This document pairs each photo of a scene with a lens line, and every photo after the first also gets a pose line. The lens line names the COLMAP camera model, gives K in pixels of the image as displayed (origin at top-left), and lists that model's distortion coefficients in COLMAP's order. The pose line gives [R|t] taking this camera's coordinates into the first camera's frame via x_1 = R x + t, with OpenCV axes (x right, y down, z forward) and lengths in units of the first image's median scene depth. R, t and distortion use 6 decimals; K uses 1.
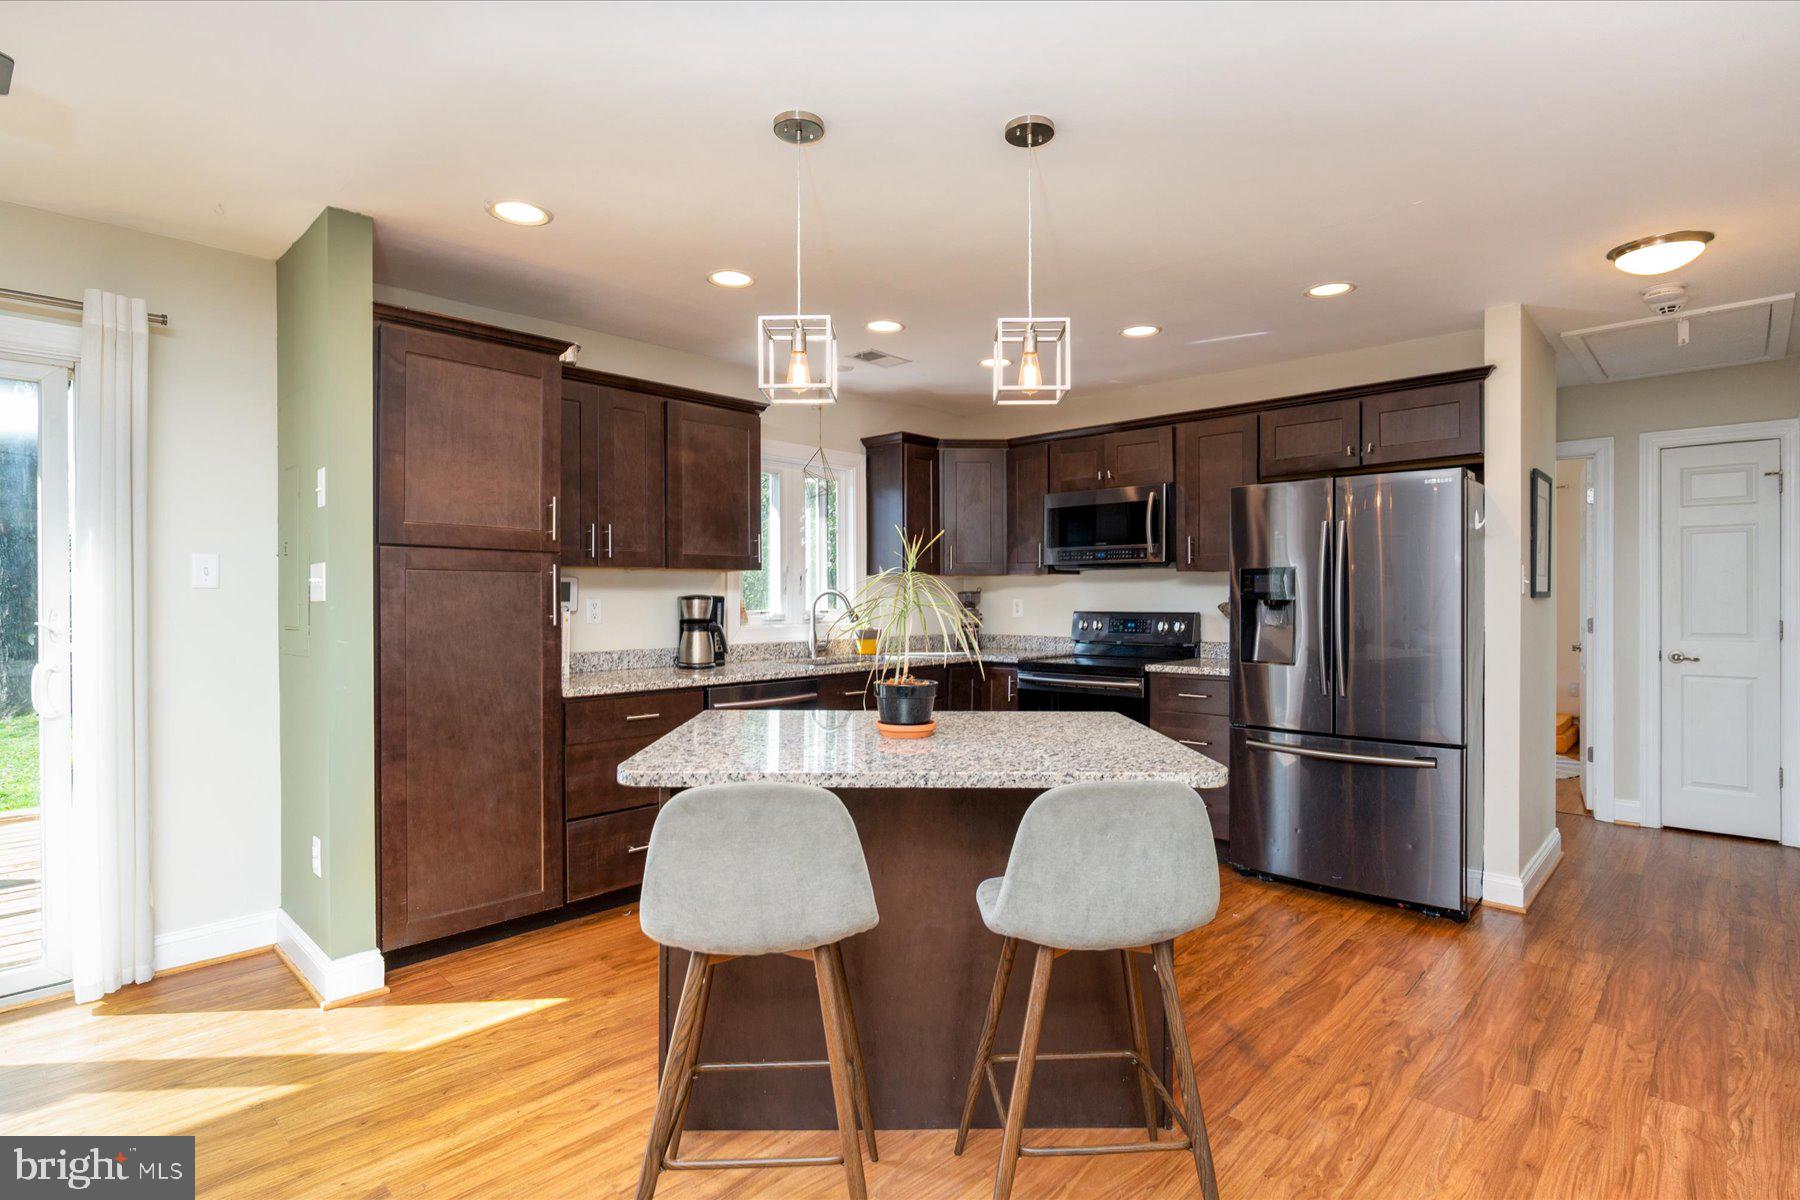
lens RADIAL K [[881.8, 0, 902.5], [0, 881.8, 602.6], [0, 0, 1]] dist [-0.000925, -0.000040]
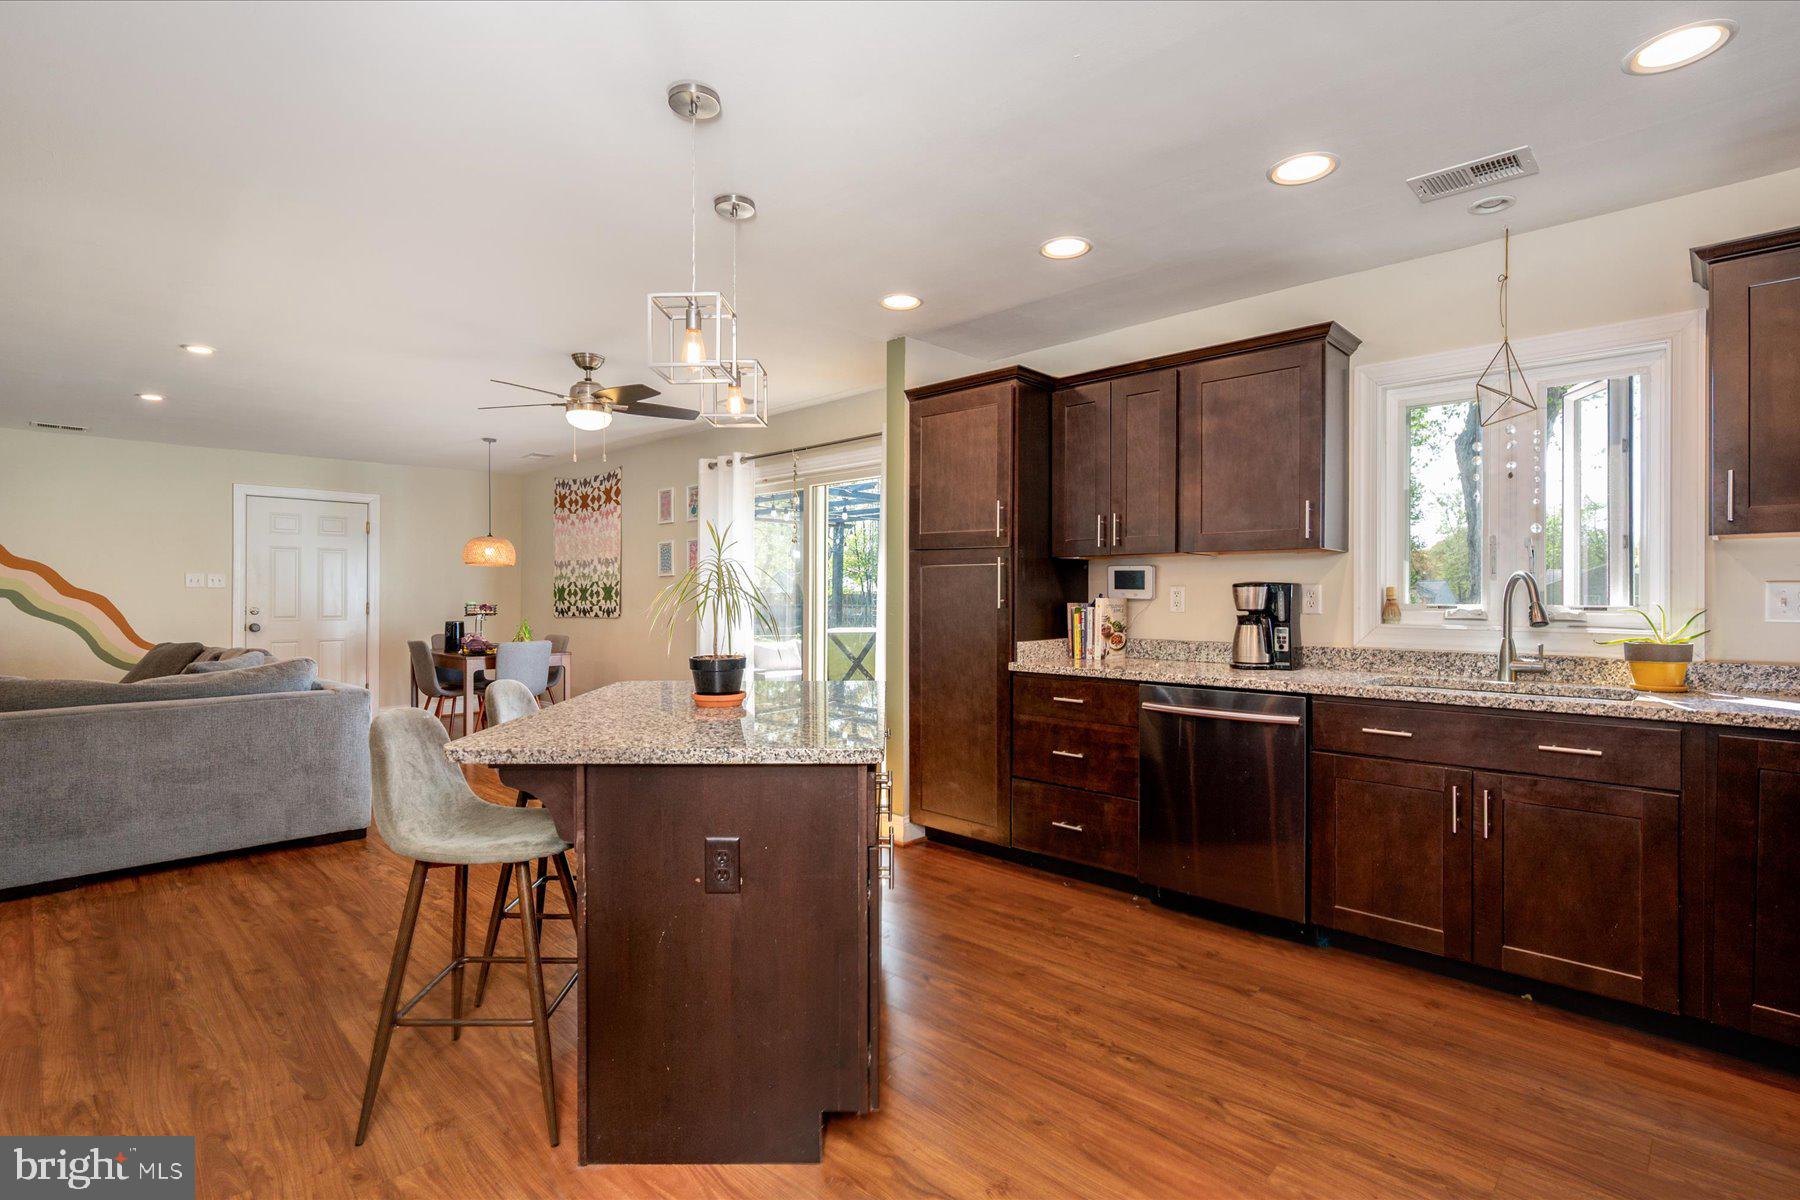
lens RADIAL K [[887.9, 0, 893.9], [0, 887.9, 595.1], [0, 0, 1]] dist [-0.002195, -0.000169]
pose [[-0.030085, 0.002753, -0.999544, 0.647866], [-0.005351, 0.999981, 0.002916, 0.004171], [0.999533, 0.005436, -0.030070, 0.710892]]
